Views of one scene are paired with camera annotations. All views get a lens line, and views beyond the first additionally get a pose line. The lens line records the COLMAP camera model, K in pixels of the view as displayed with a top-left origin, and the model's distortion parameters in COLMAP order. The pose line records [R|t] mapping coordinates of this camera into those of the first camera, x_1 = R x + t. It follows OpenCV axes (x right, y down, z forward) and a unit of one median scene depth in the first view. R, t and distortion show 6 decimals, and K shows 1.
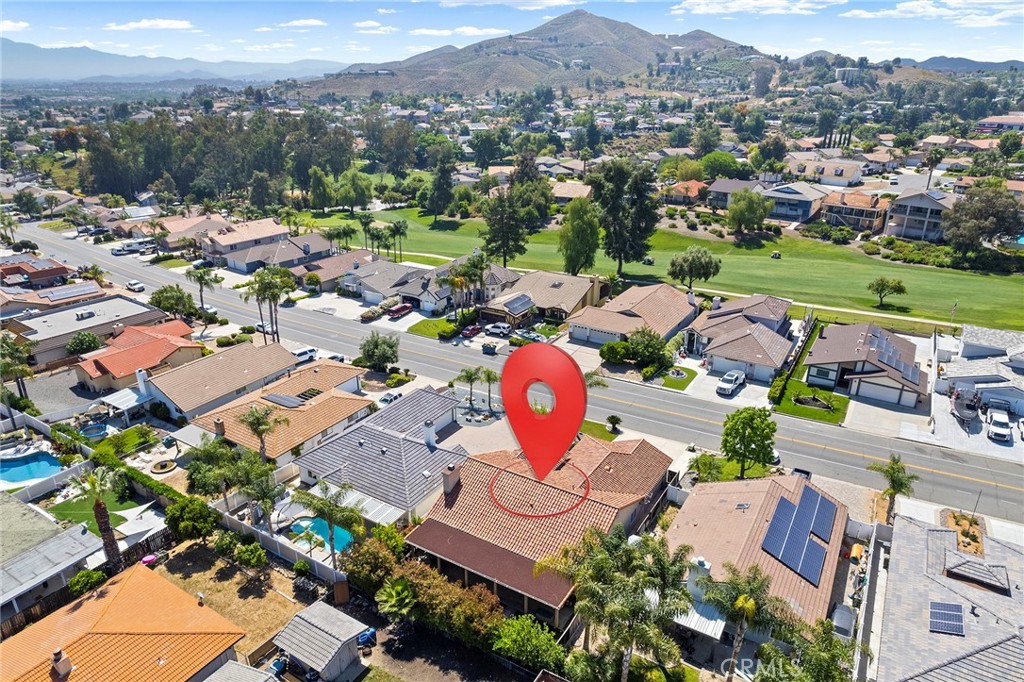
lens RADIAL K [[655.7, 0, 512.0], [0, 655.7, 341.0], [0, 0, 1]] dist [-0.075333, 0.064336]
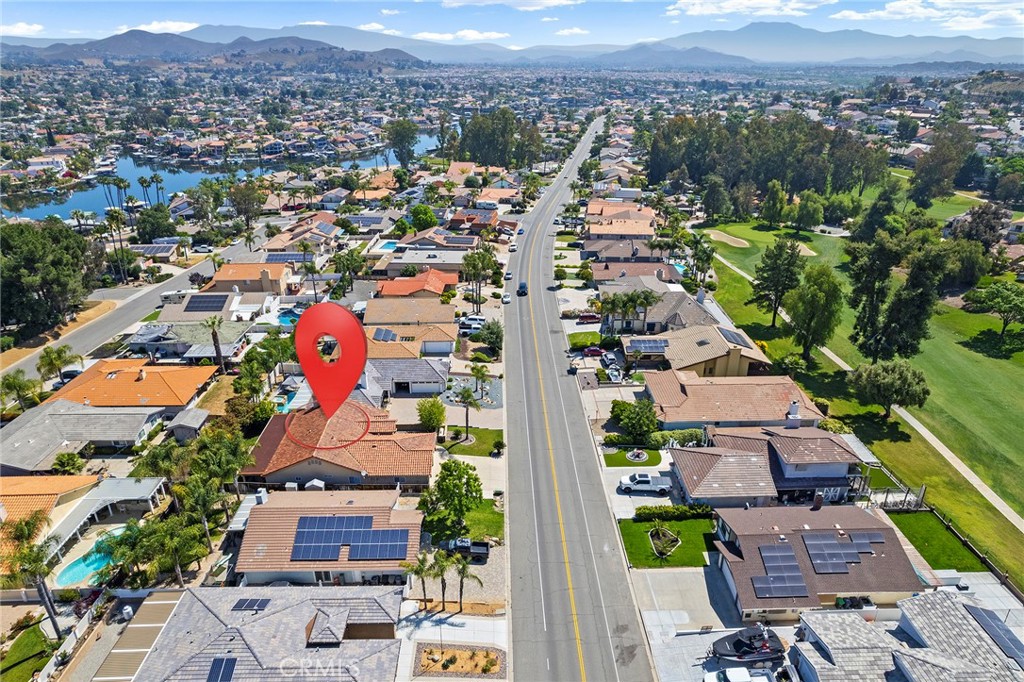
lens RADIAL K [[655.7, 0, 512.0], [0, 655.7, 341.0], [0, 0, 1]] dist [-0.075333, 0.064336]
pose [[0.539775, 0.329374, -0.774697, 0.735826], [-0.311455, 0.933112, 0.179718, -0.192925], [0.782074, 0.144276, 0.606255, 0.220442]]
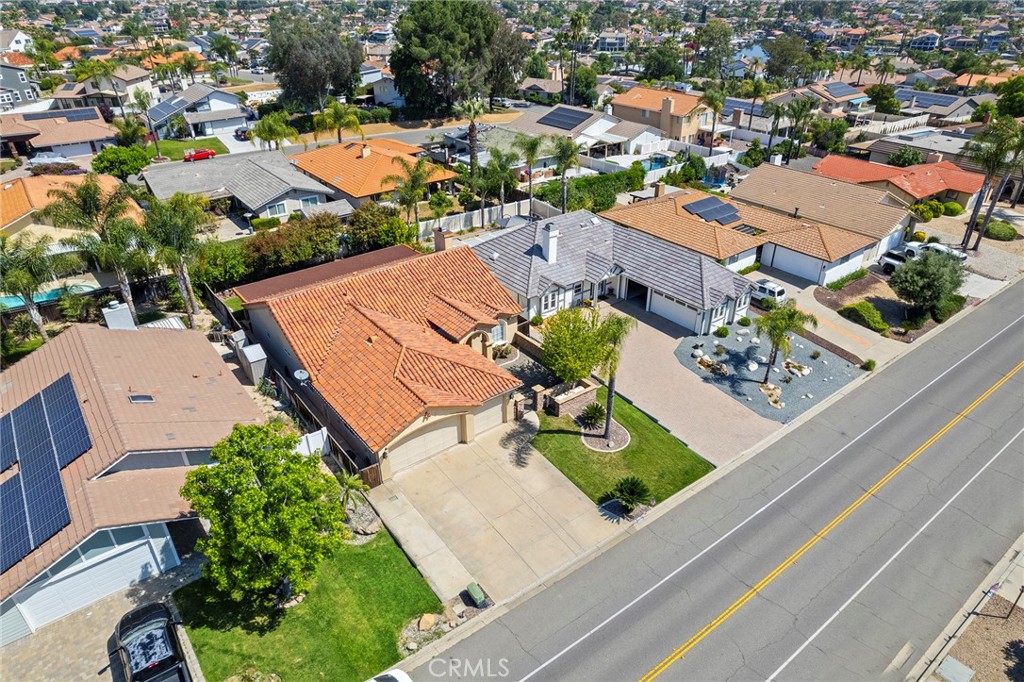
lens RADIAL K [[655.7, 0, 512.0], [0, 655.7, 341.0], [0, 0, 1]] dist [-0.075333, 0.064336]
pose [[-0.358891, 0.455937, -0.814444, 0.355096], [-0.347748, 0.744439, 0.569984, -0.119812], [0.866180, 0.487784, -0.108621, 0.690497]]
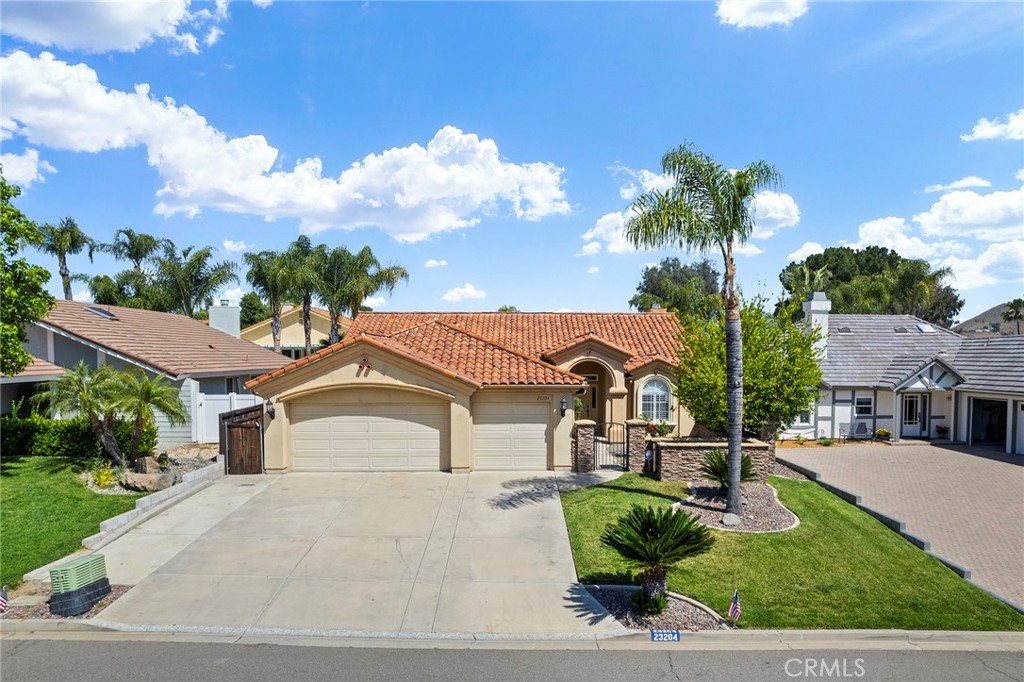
lens RADIAL K [[698.2, 0, 548.8], [0, 698.2, 358.8], [0, 0, 1]] dist [-0.074015, 0.059536]
pose [[-0.829366, -0.001959, -0.558702, 0.189807], [-0.210798, 0.927184, 0.309667, 0.033961], [0.517413, 0.374601, -0.769388, 0.806482]]
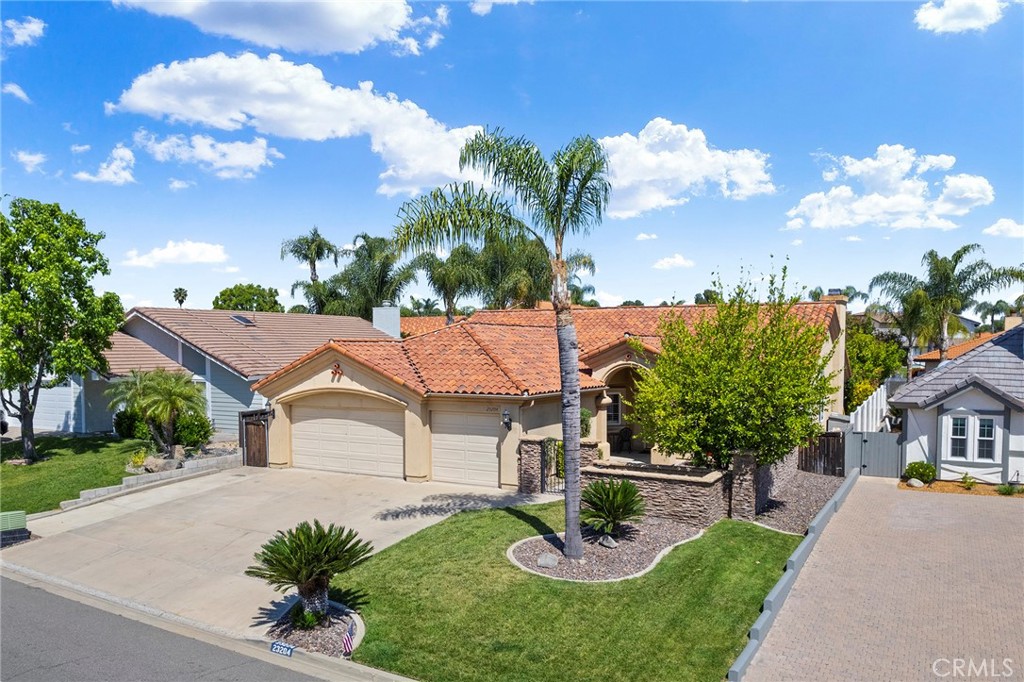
lens RADIAL K [[819.9, 0, 478.3], [0, 819.9, 343.3], [0, 0, 1]] dist [-0.043572, 0.005094]
pose [[-0.999926, -0.002303, -0.011961, 0.089335], [-0.006534, 0.930148, 0.367127, 0.011428], [0.010280, 0.367178, -0.930094, 0.850291]]
